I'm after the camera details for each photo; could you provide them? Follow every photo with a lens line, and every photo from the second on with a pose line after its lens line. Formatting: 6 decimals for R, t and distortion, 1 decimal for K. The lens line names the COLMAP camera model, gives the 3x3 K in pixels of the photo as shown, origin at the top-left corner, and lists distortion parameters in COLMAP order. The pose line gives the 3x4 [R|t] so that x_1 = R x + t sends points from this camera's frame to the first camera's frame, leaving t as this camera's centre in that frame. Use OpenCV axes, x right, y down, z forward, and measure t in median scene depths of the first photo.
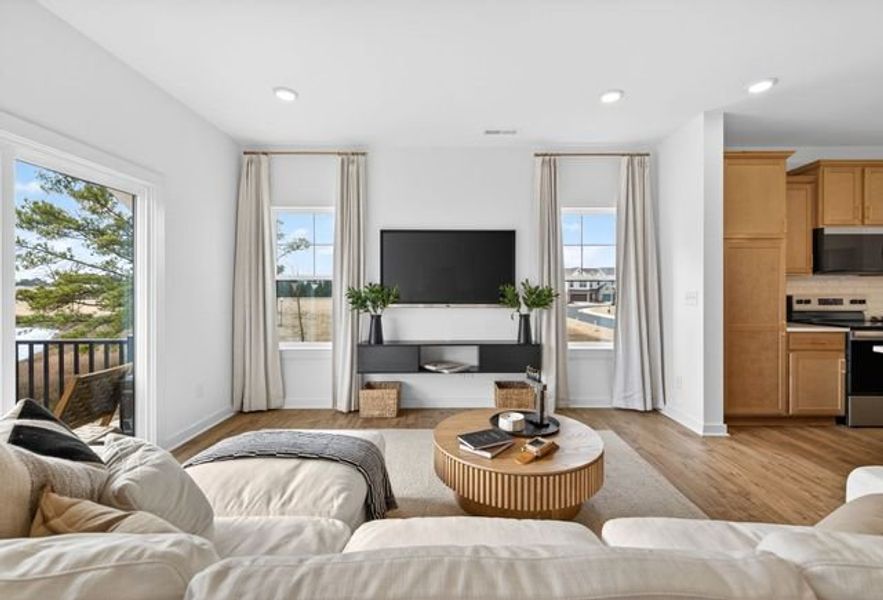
lens RADIAL K [[398.0, 0, 466.8], [0, 398.0, 290.8], [0, 0, 1]] dist [-0.000586, 0.000230]
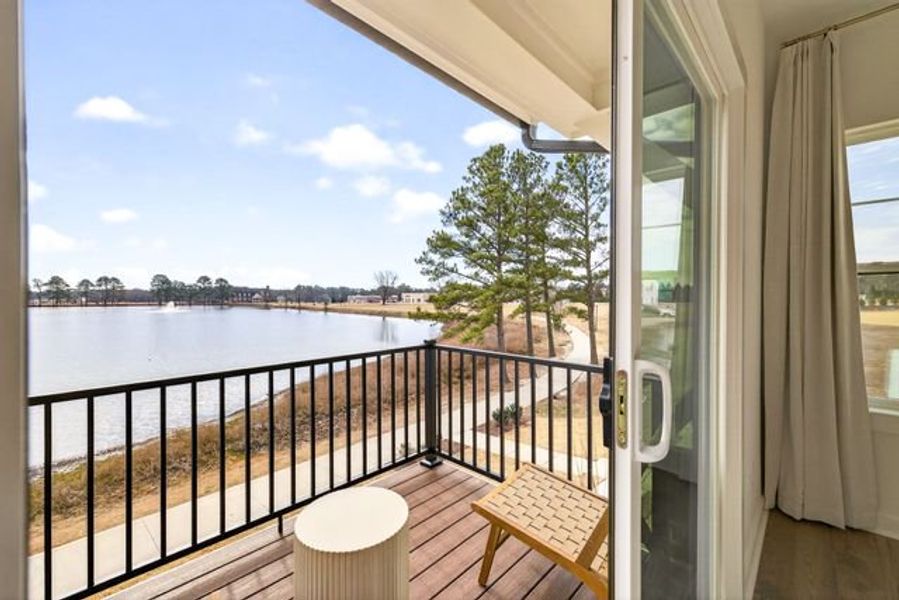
lens RADIAL K [[381.3, 0, 445.9], [0, 381.3, 296.0], [0, 0, 1]] dist [-0.003498, -0.000428]
pose [[0.708356, -0.002820, -0.705850, -0.435570], [0.004732, 0.999989, 0.000753, -0.000750], [0.705840, -0.003873, 0.708361, 0.246966]]
